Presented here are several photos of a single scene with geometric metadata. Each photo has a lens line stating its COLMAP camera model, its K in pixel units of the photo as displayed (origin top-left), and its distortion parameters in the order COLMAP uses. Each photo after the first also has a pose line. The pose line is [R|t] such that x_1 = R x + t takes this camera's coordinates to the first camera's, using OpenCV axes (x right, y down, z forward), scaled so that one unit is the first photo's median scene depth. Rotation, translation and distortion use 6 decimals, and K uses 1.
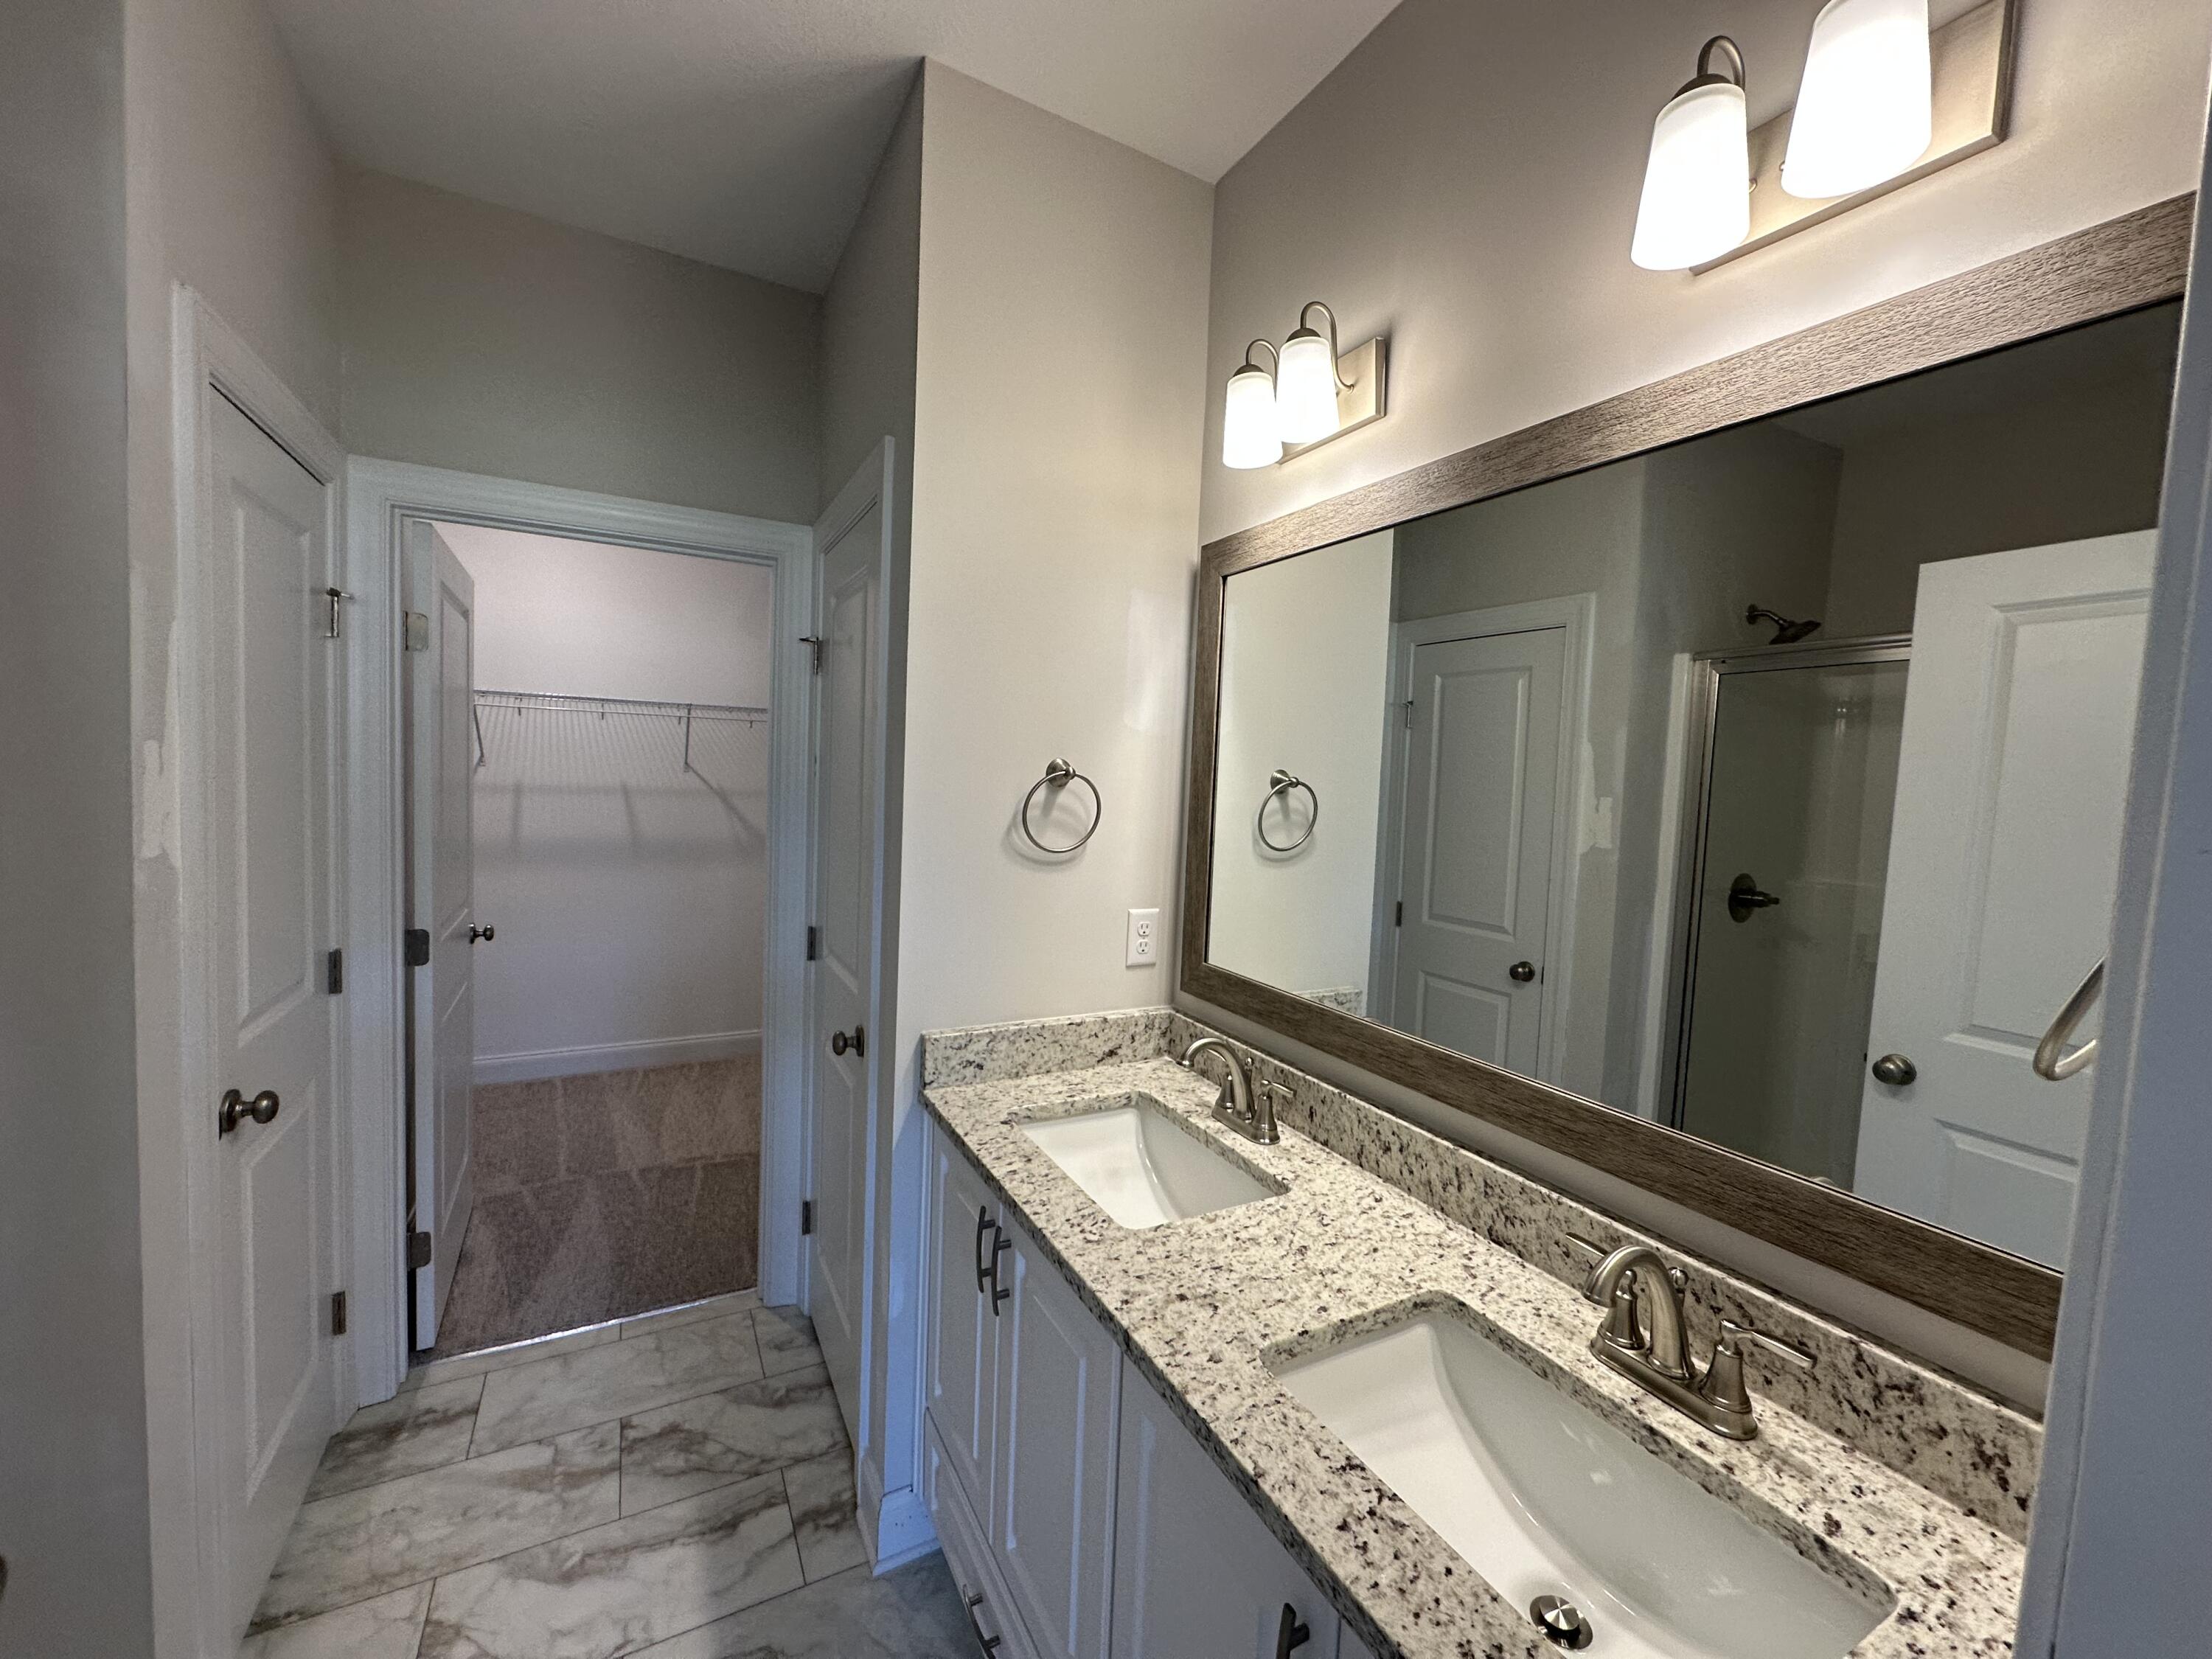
lens RADIAL K [[883.3, 0, 1099.0], [0, 883.3, 826.0], [0, 0, 1]] dist [0.003167, -0.000115]
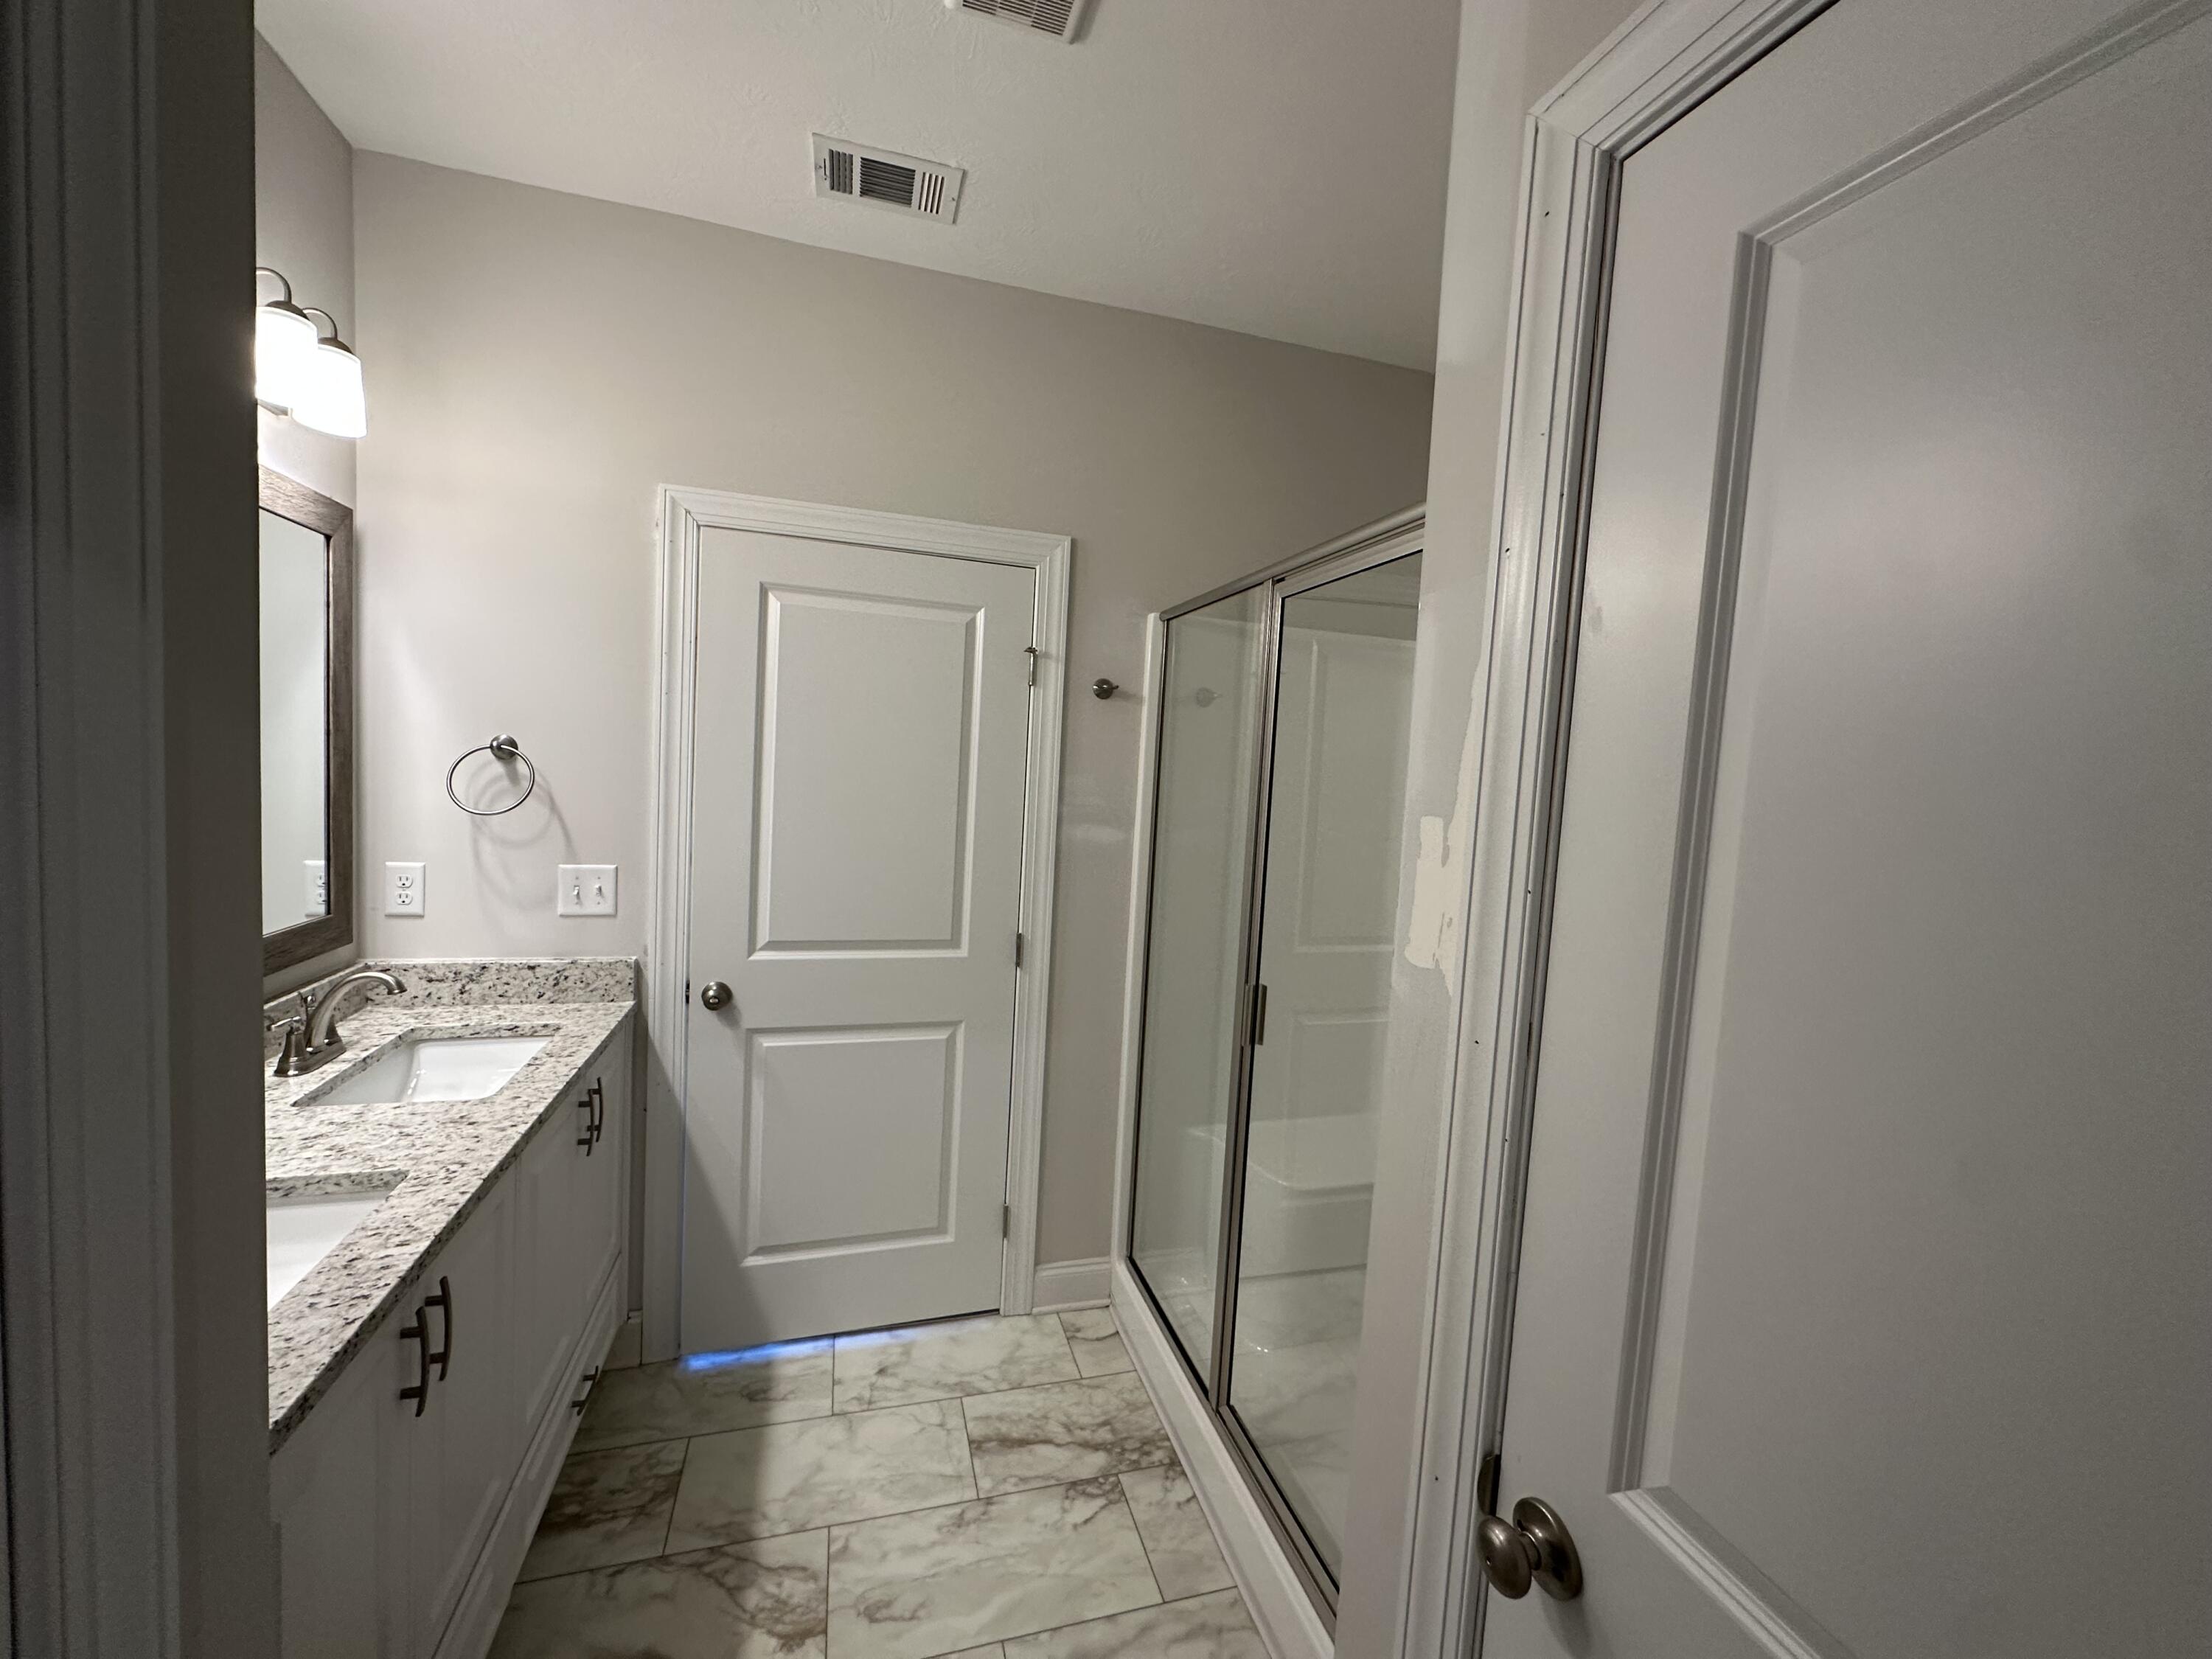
lens RADIAL K [[883.3, 0, 1101.8], [0, 883.3, 826.7], [0, 0, 1]] dist [0.003167, -0.000115]
pose [[-0.974333, -0.108534, 0.197217, -1.086202], [-0.082886, 0.987514, 0.133962, -0.192007], [-0.209294, 0.114178, -0.971164, 2.080350]]
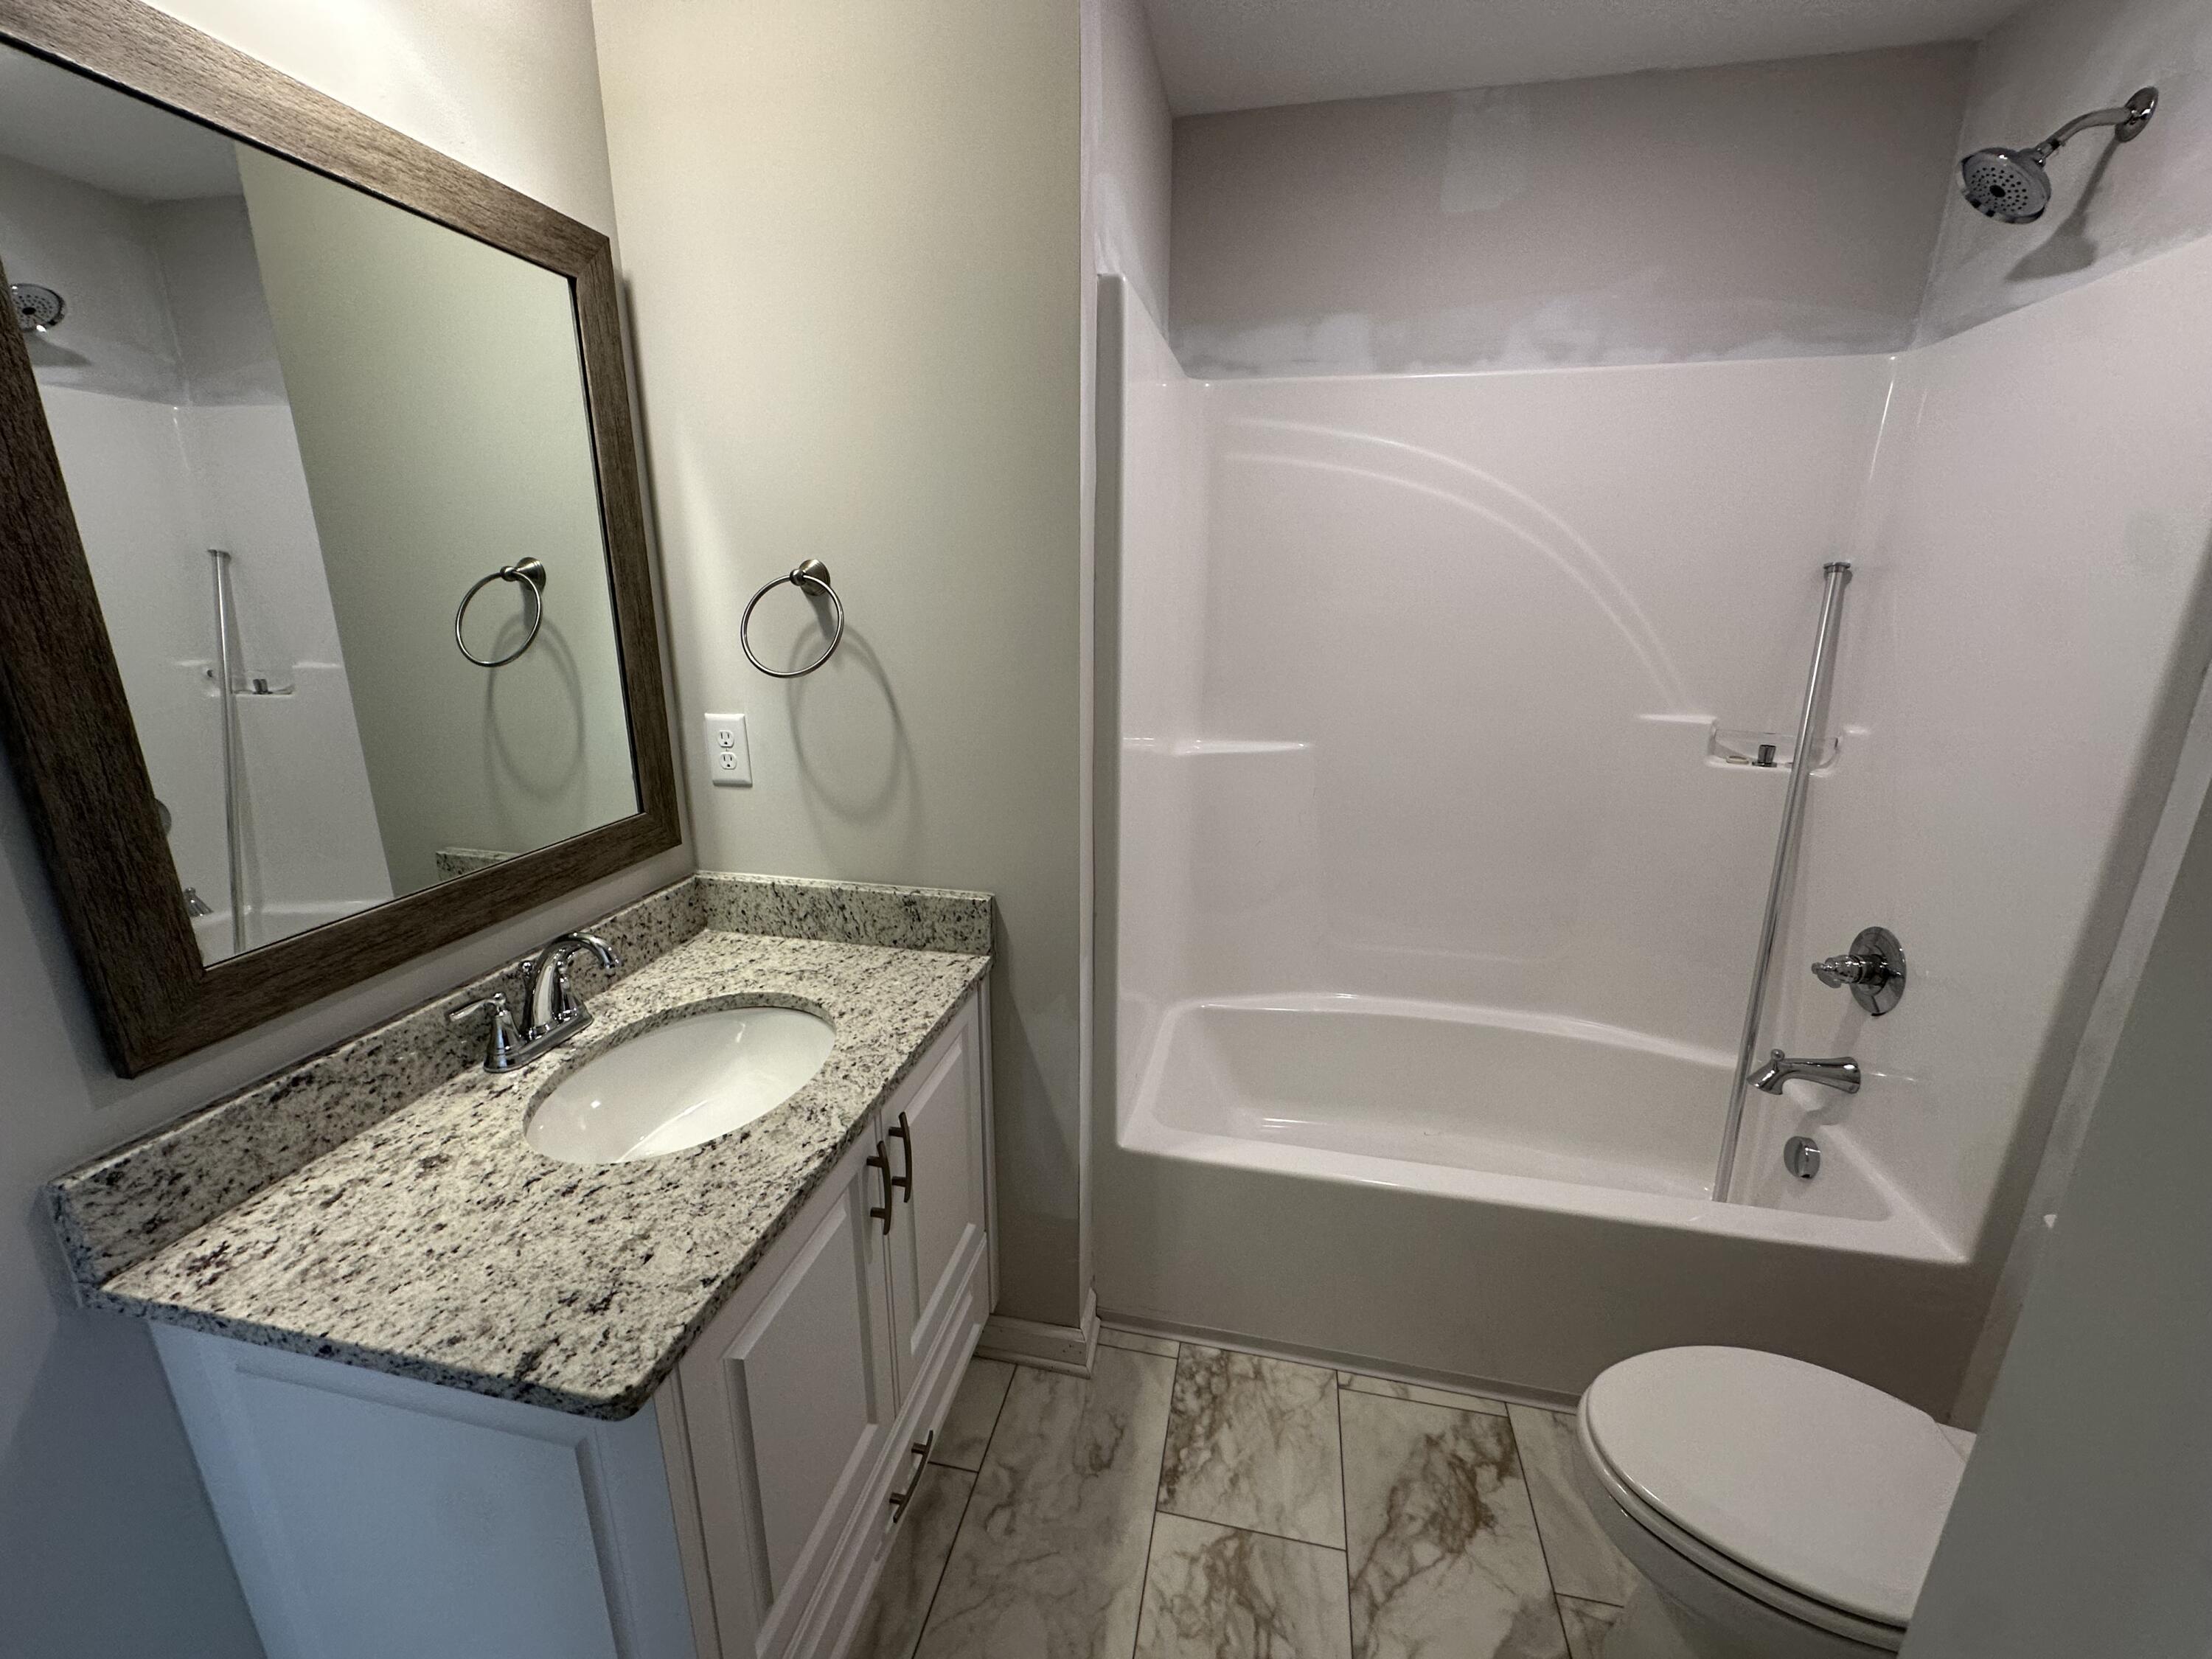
lens RADIAL K [[883.3, 0, 1106.4], [0, 883.3, 845.1], [0, 0, 1]] dist [0.003167, -0.000115]
pose [[-0.748319, -0.259193, 0.610605, -0.738458], [-0.013258, 0.926161, 0.376894, -0.144903], [-0.663207, 0.273942, -0.696500, 1.380340]]
